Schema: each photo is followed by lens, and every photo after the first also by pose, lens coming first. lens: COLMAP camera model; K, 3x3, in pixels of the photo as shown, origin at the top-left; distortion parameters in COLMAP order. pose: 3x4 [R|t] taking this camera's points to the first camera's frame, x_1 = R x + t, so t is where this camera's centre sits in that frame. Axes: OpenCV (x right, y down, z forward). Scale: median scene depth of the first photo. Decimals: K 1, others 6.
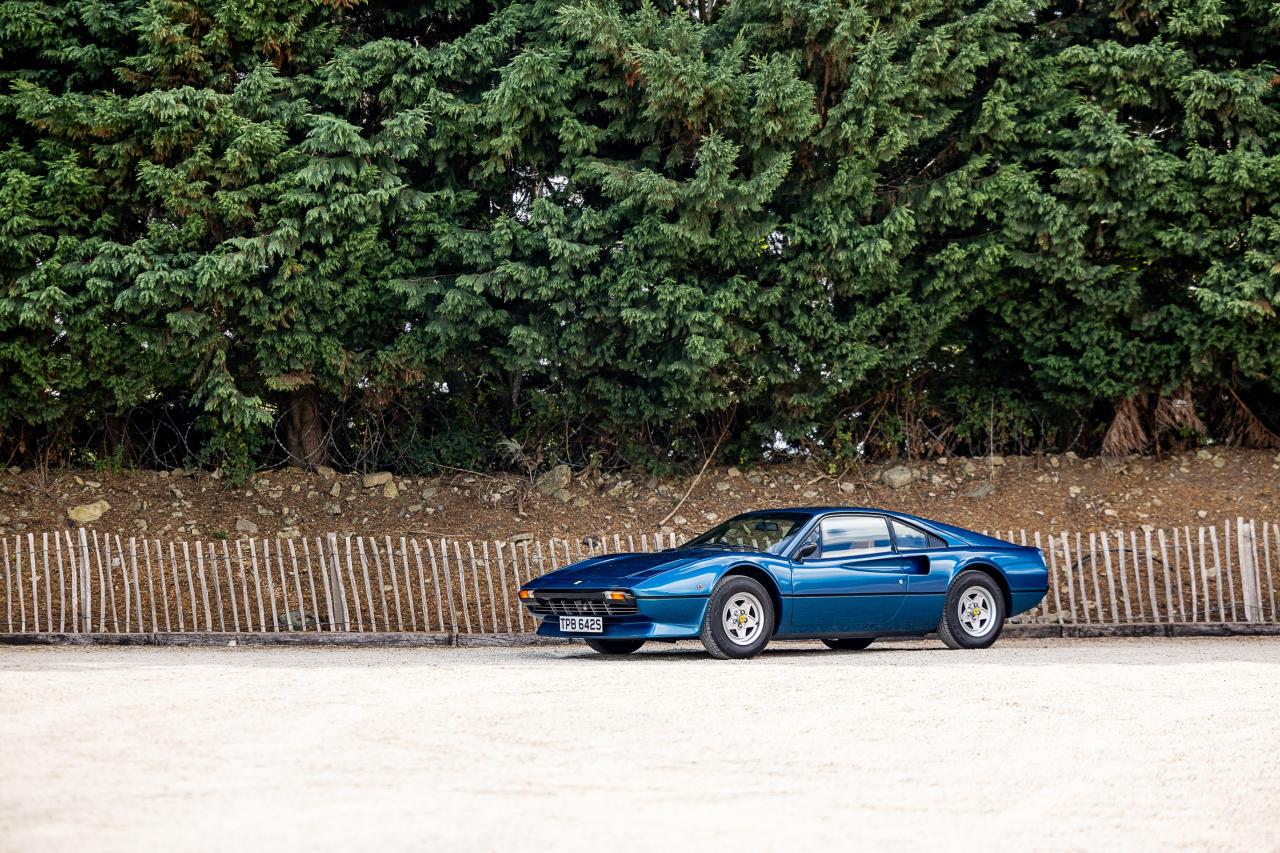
lens RADIAL K [[4258.0, 0, 640.0], [0, 4258.0, 426.5], [0, 0, 1]] dist [0.067555, -0.022857]
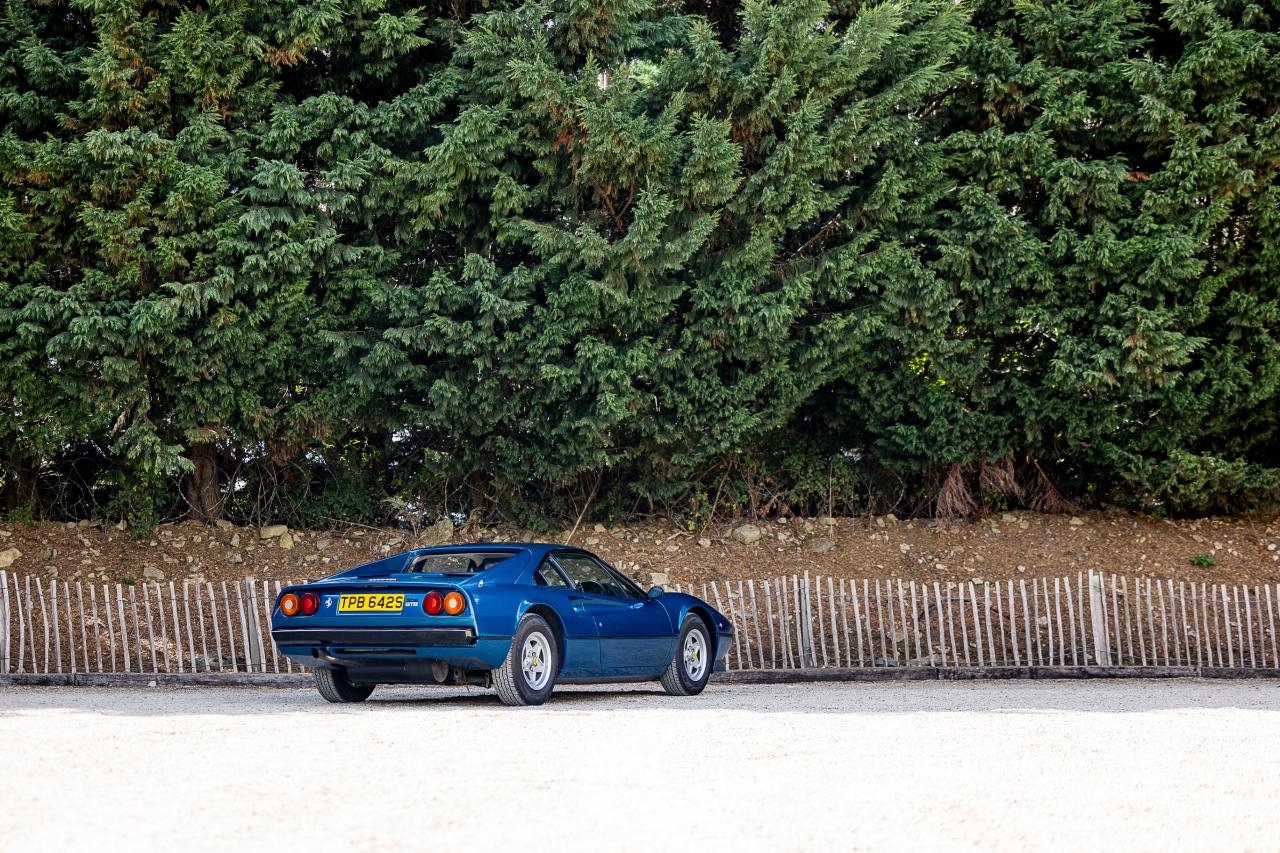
lens RADIAL K [[2555.2, 0, 640.0], [0, 2555.2, 426.5], [0, 0, 1]] dist [0.026341, 0.307395]
pose [[0.987453, 0.017064, 0.156987, -0.076100], [-0.009379, 0.998727, -0.049564, 0.018022], [-0.157633, 0.047469, 0.986356, 0.362861]]
